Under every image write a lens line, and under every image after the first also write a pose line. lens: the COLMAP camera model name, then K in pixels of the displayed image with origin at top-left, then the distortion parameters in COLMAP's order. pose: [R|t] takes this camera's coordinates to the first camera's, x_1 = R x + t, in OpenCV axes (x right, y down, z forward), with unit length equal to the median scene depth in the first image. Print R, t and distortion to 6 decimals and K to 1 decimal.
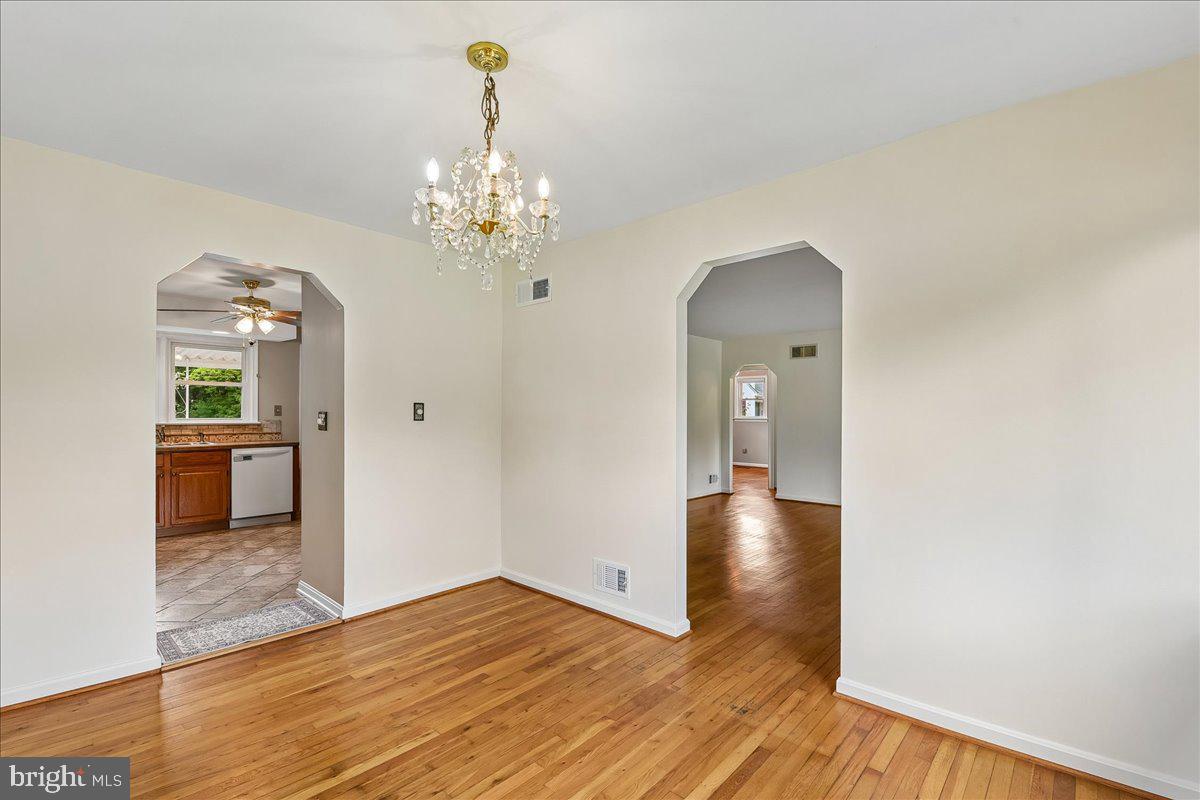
lens RADIAL K [[521.0, 0, 602.2], [0, 521.0, 408.6], [0, 0, 1]] dist [-0.004991, -0.001448]
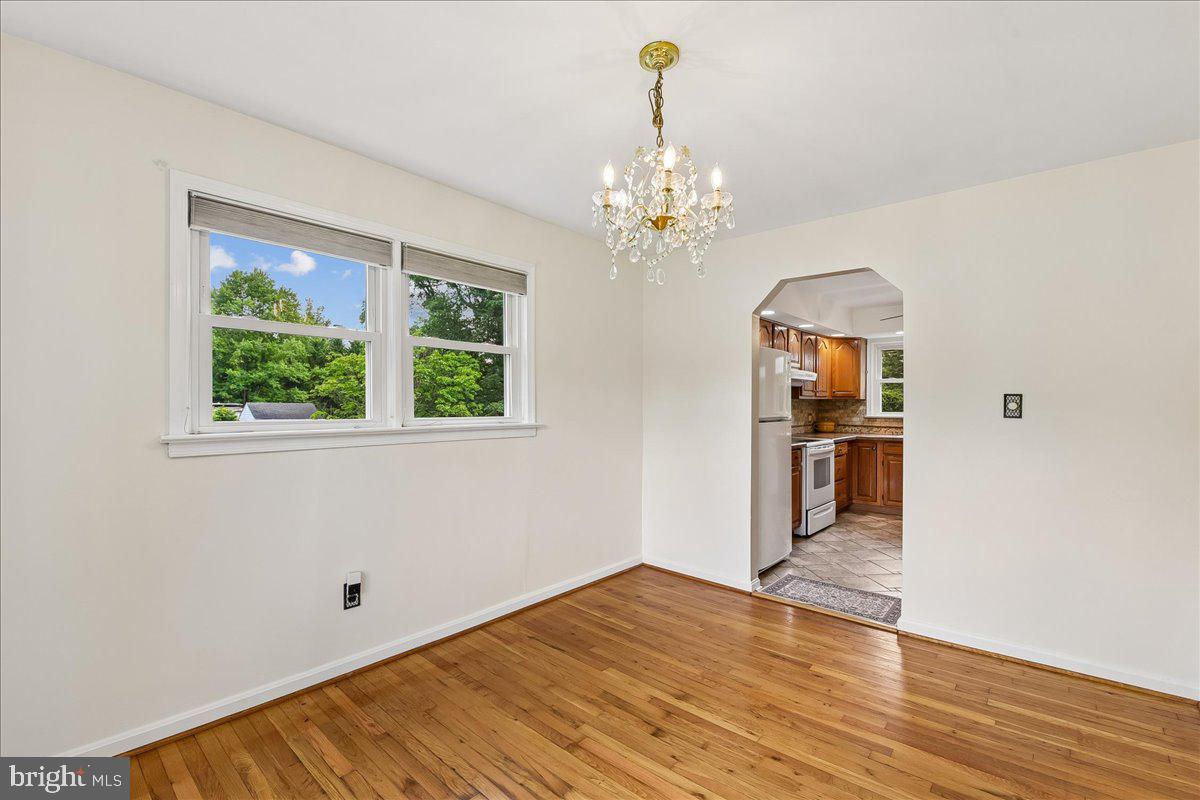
lens RADIAL K [[521.0, 0, 602.4], [0, 521.0, 407.1], [0, 0, 1]] dist [-0.004991, -0.001448]
pose [[0.045149, -0.000511, -0.998980, 0.426573], [0.004913, 0.999988, -0.000290, 0.006157], [0.998968, -0.004895, 0.045151, 0.455839]]
